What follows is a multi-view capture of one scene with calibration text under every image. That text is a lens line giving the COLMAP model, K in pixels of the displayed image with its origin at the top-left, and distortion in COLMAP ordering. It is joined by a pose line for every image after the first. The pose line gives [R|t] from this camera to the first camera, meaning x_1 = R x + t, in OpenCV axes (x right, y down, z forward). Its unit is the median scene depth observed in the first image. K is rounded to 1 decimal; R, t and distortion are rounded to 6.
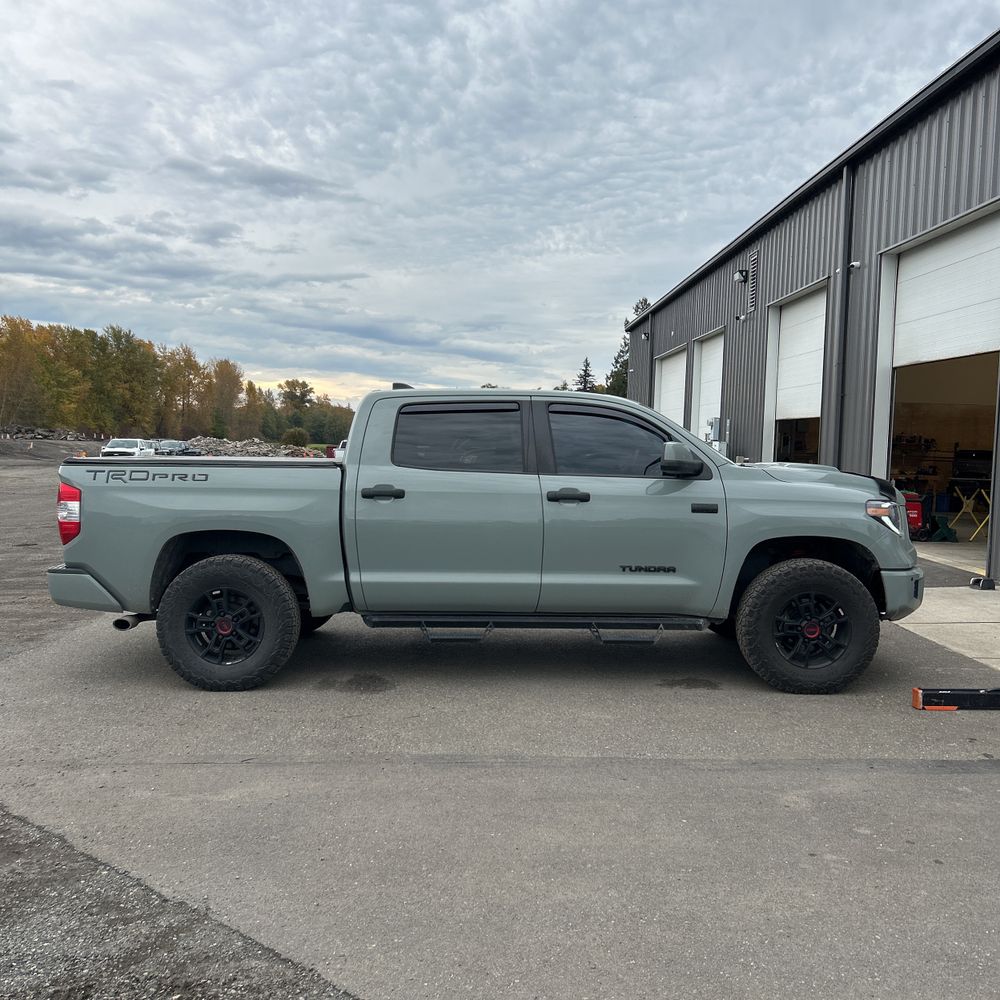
lens RADIAL K [[1090.3, 0, 530.4], [0, 1090.3, 485.1], [0, 0, 1]] dist [0.084680, -0.297869]
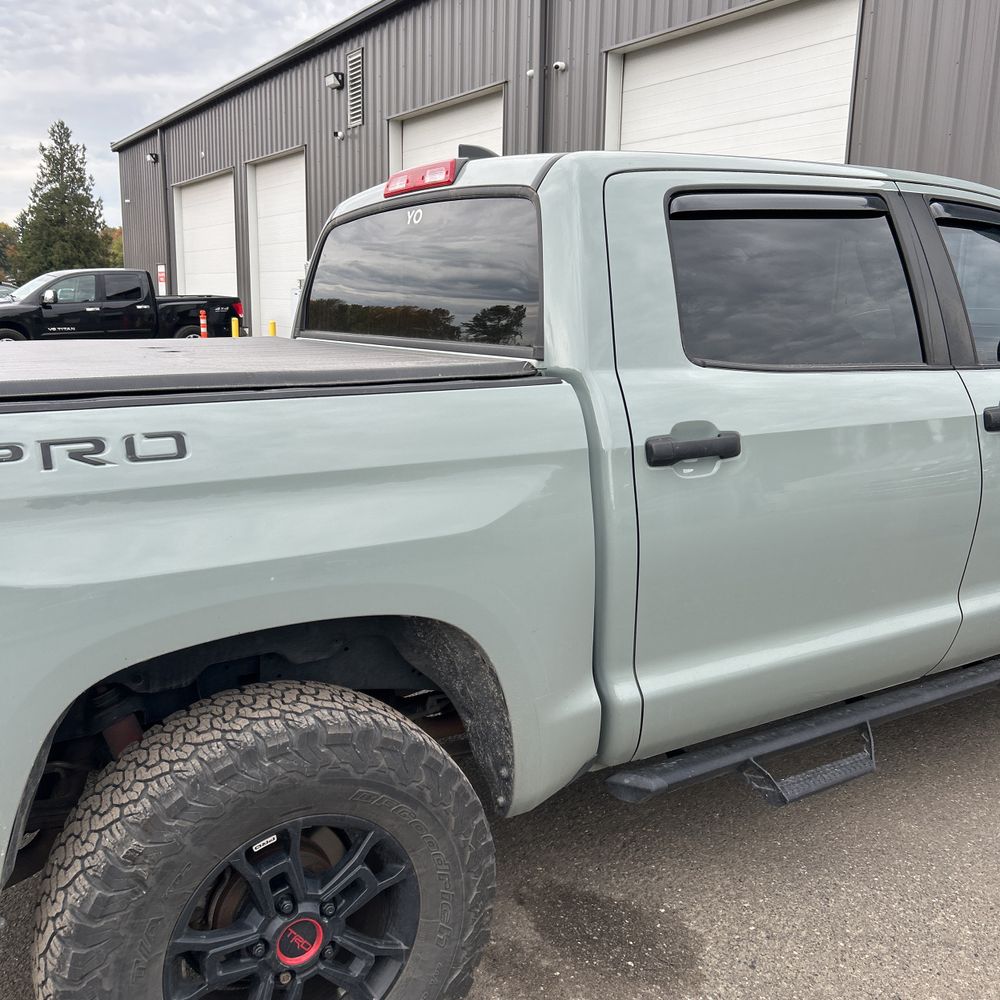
lens RADIAL K [[1056.6, 0, 533.8], [0, 1056.6, 498.9], [0, 0, 1]] dist [0.012211, -0.004895]
pose [[0.858481, -0.106757, 0.501611, -0.154108], [0.027088, 0.986167, 0.163524, -0.014656], [-0.512130, -0.126795, 0.849498, 0.321149]]
